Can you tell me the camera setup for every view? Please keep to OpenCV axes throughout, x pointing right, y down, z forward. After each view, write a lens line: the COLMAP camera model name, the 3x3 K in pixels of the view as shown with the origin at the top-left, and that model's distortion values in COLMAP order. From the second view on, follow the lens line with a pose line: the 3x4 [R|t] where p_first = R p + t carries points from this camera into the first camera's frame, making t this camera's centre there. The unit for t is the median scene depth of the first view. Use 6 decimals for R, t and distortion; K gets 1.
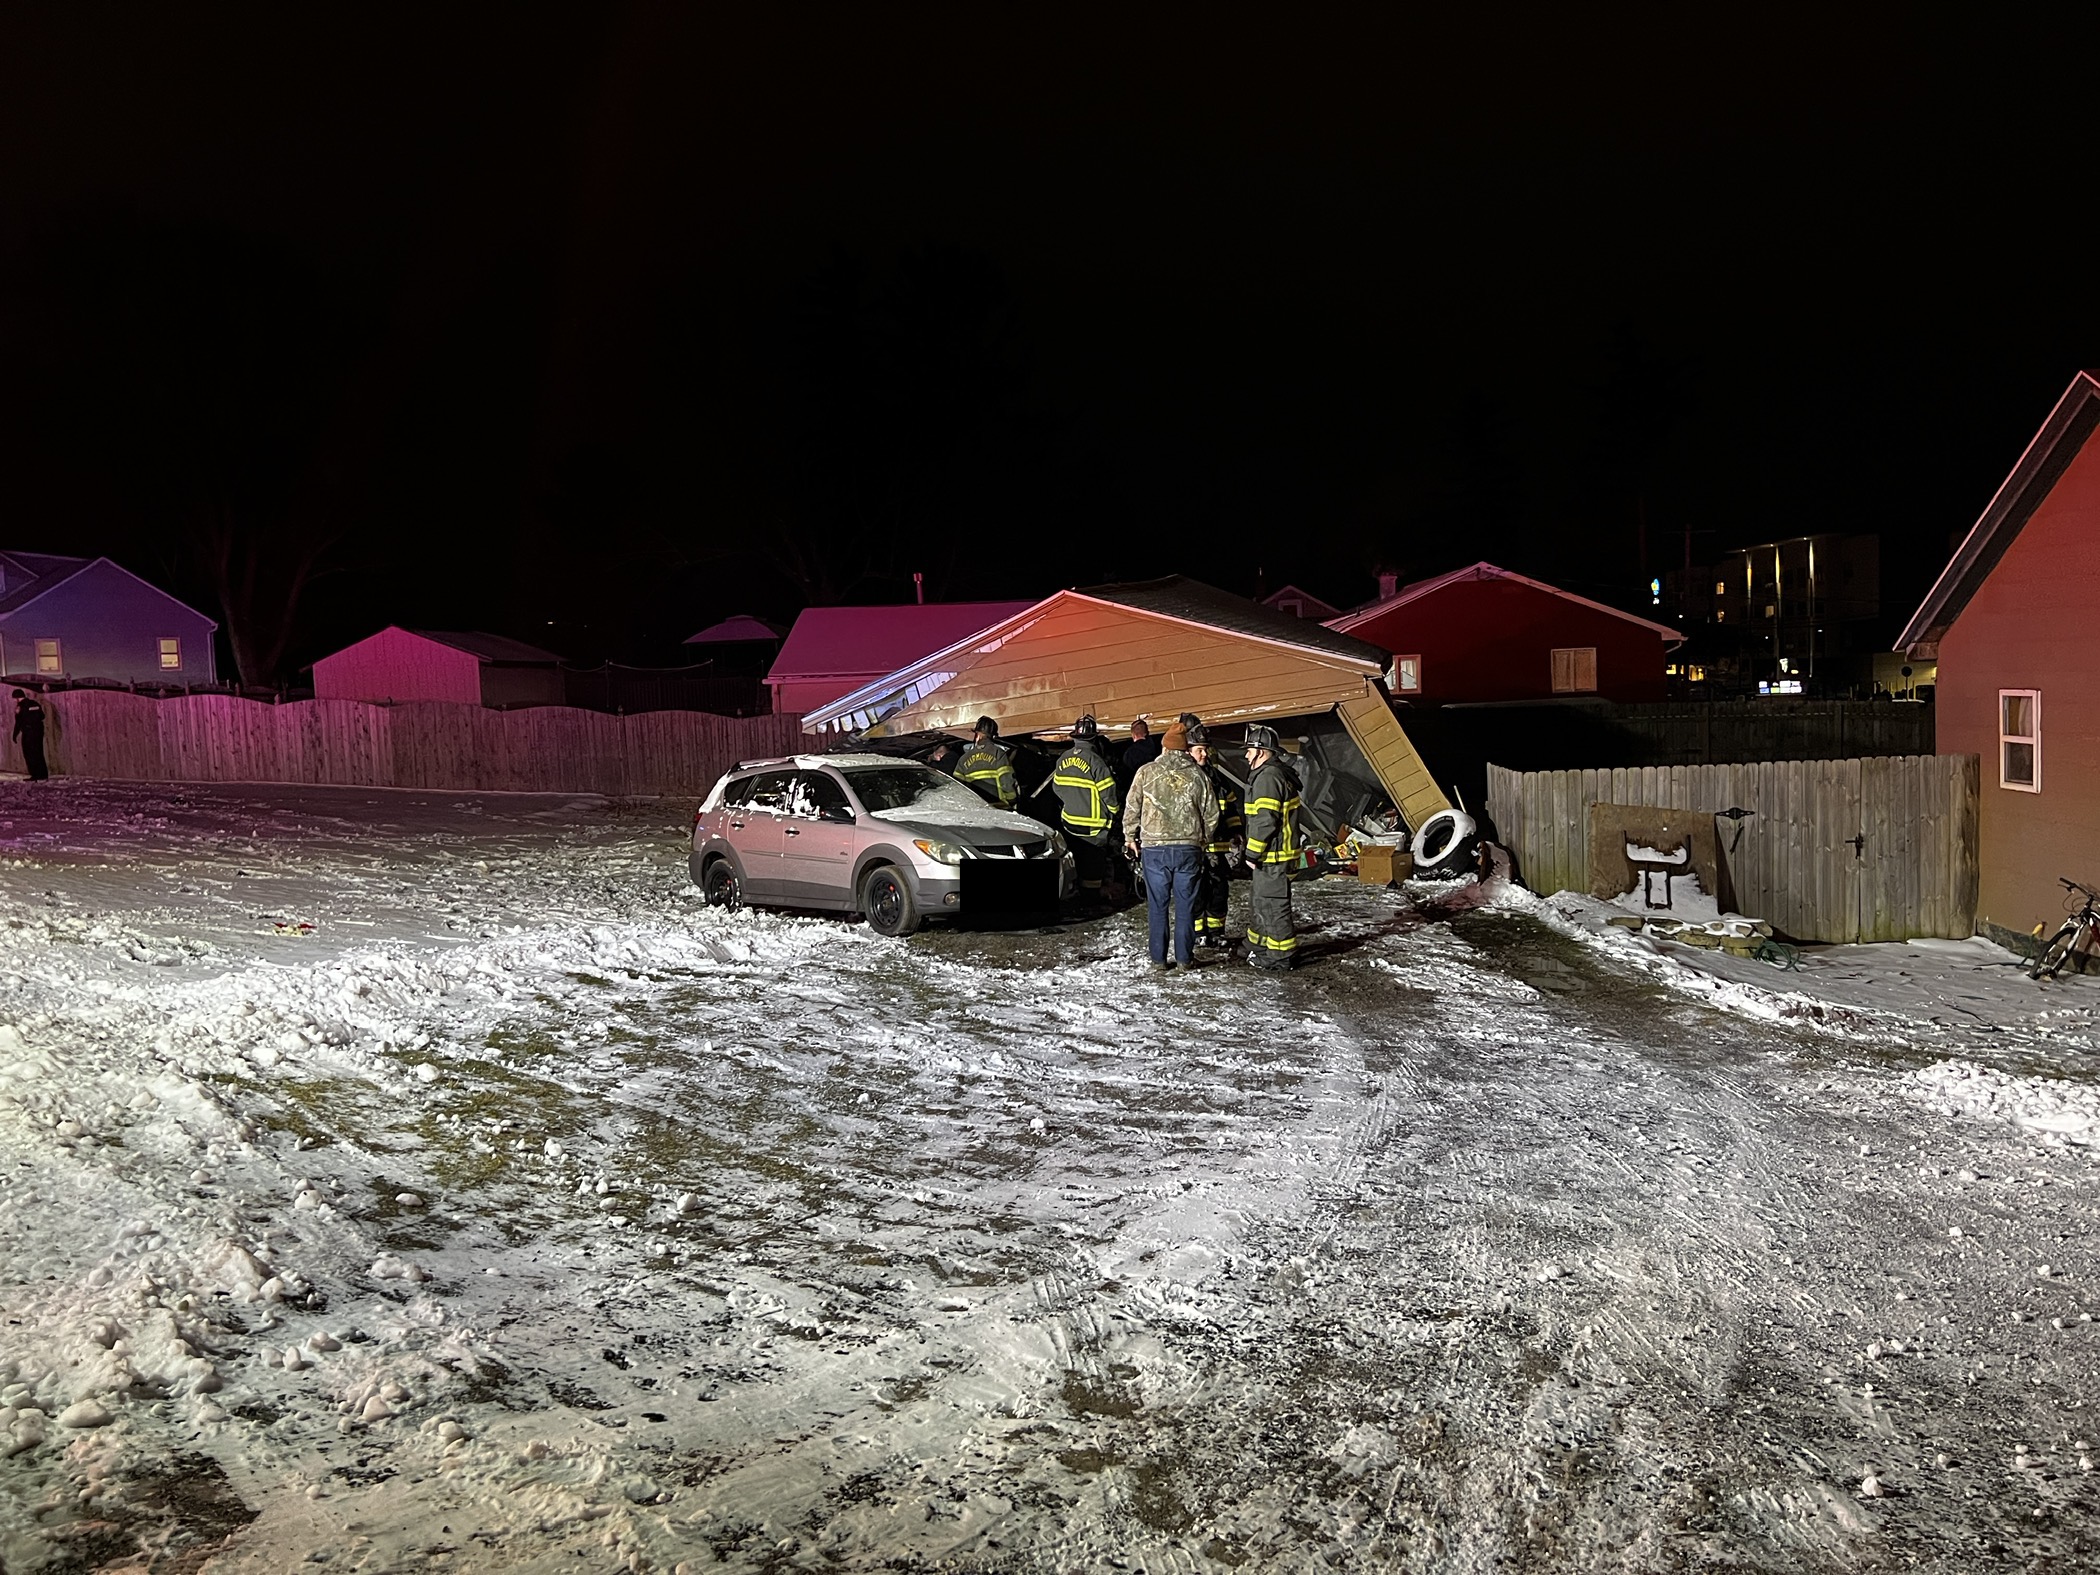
lens RADIAL K [[1565.3, 0, 1050.0], [0, 1565.3, 787.5], [0, 0, 1]] dist [0.121803, -0.226231]
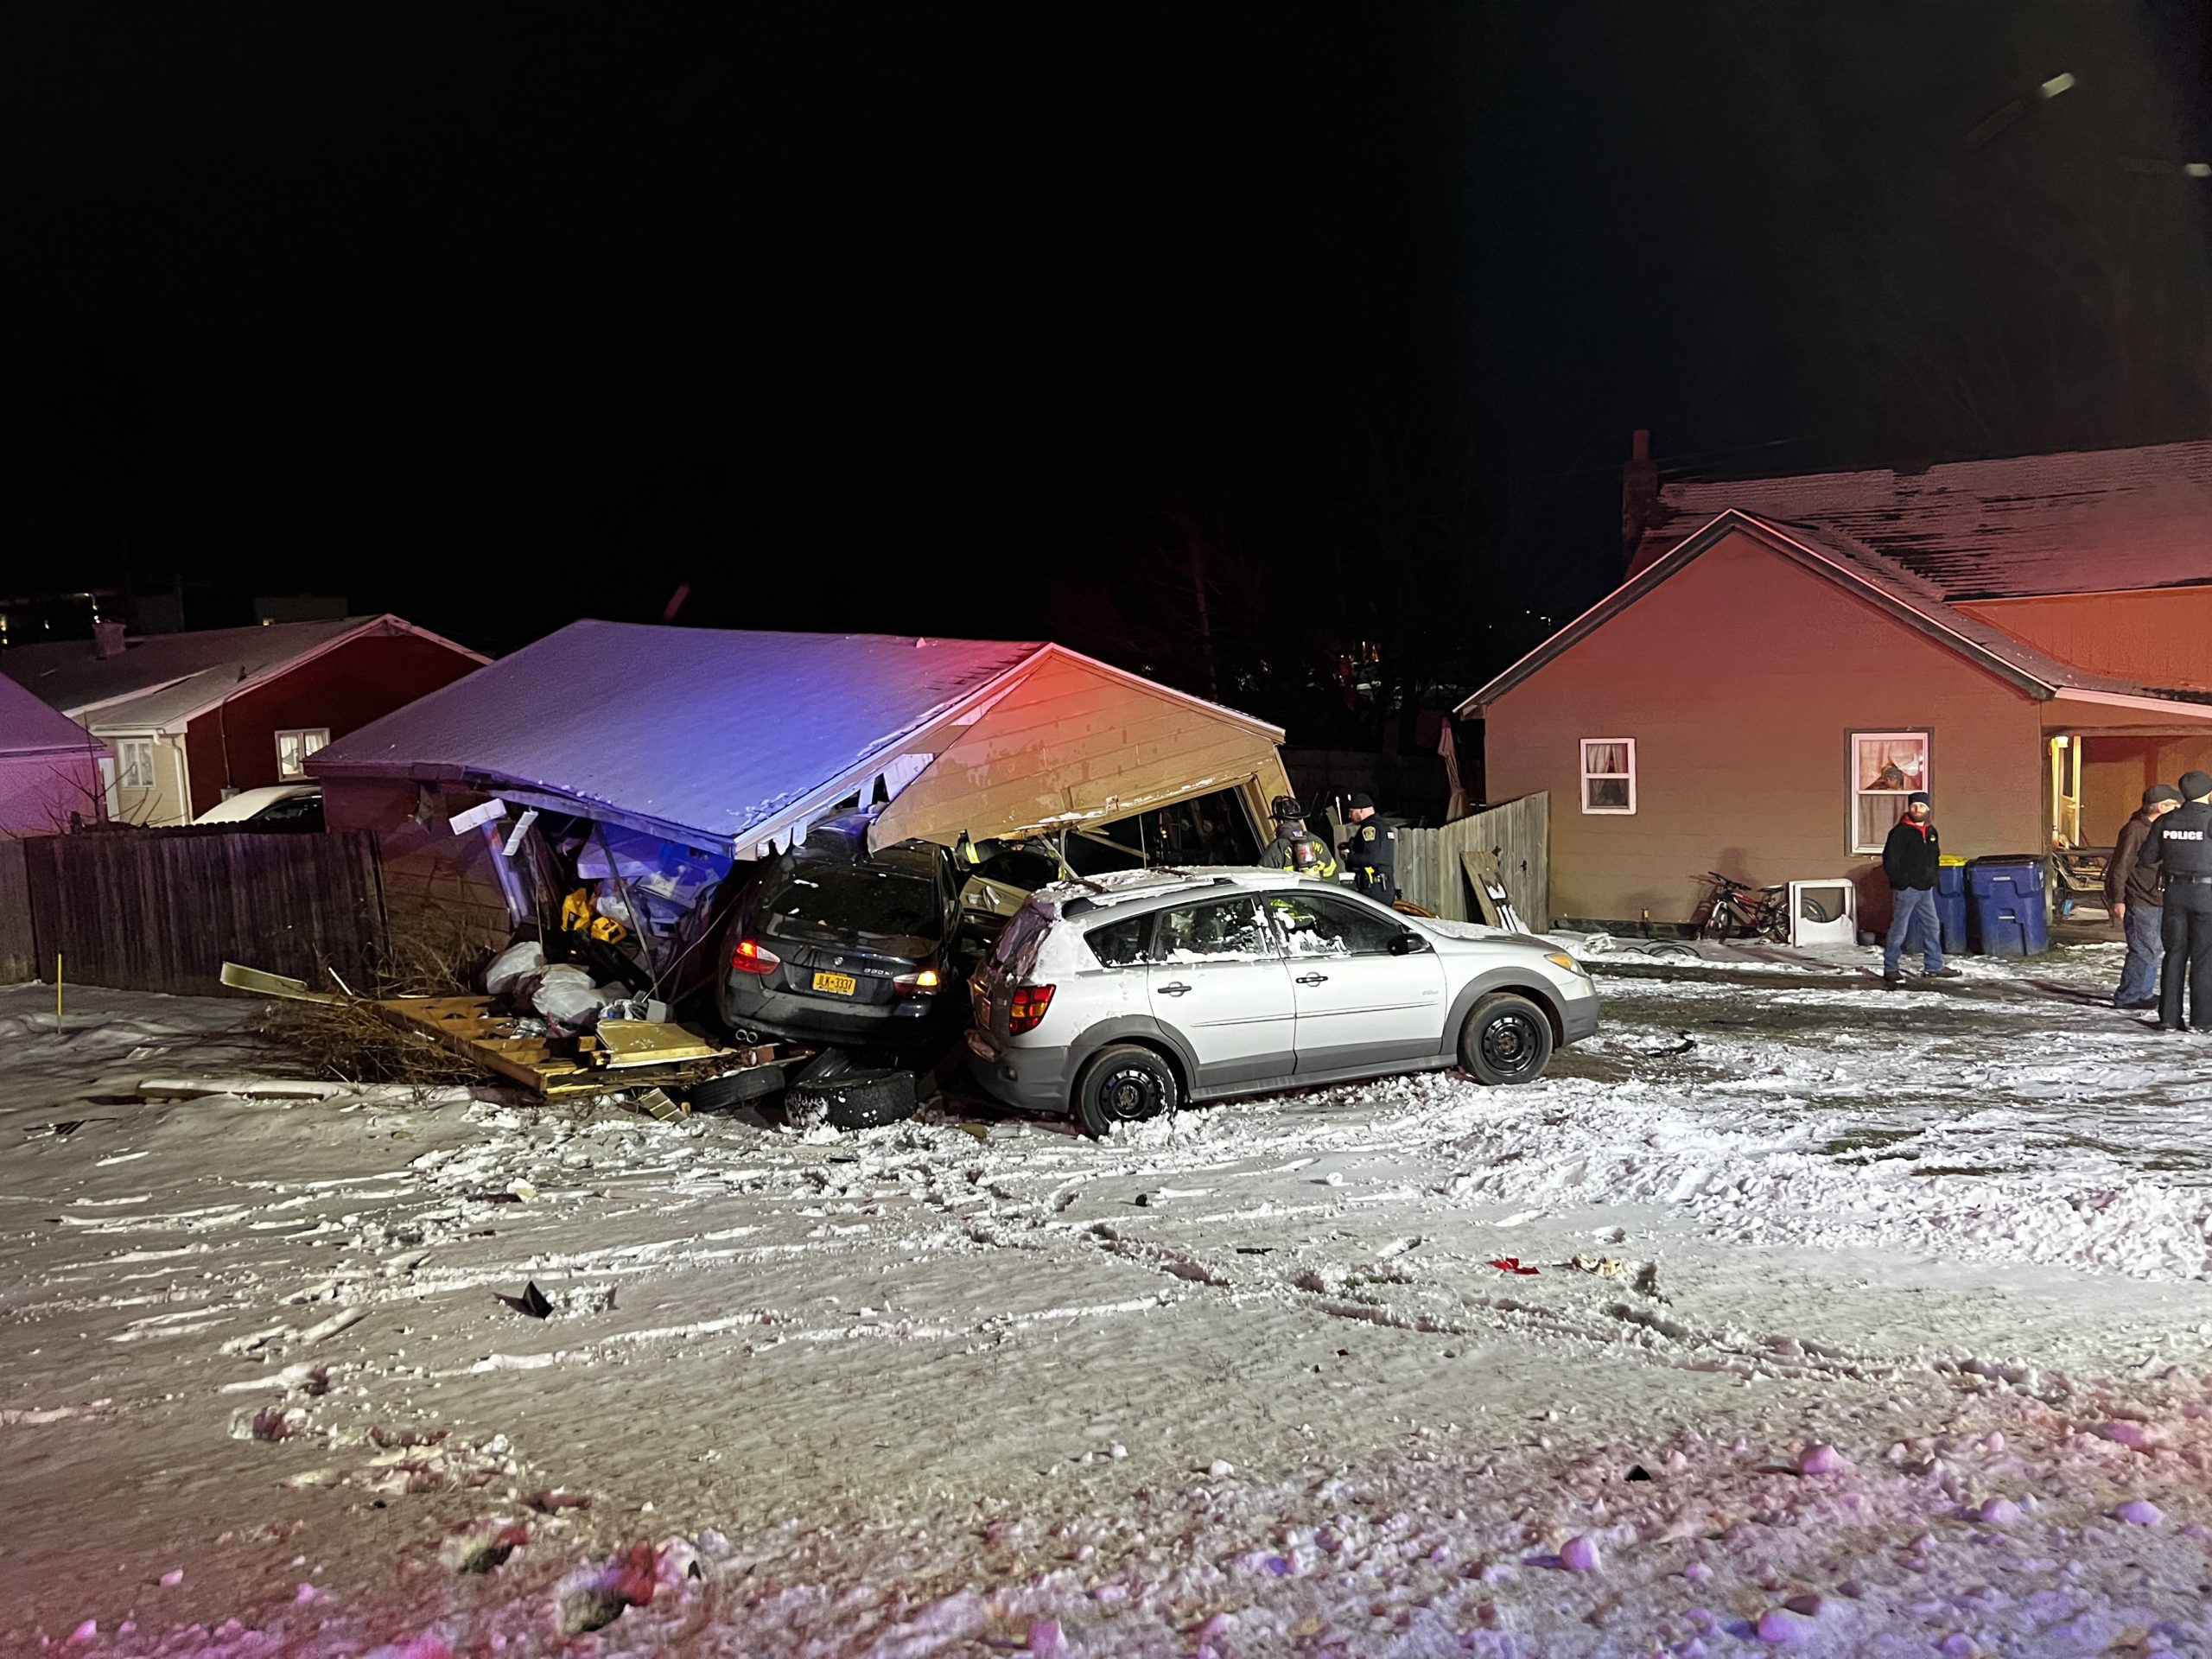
lens RADIAL K [[1648.8, 0, 1106.0], [0, 1648.8, 829.5], [0, 0, 1]] dist [0.121803, -0.226231]
pose [[0.469776, -0.071293, 0.879902, -0.682708], [0.090059, 0.995404, 0.032569, -0.056575], [-0.878180, 0.063943, 0.474037, 0.580211]]
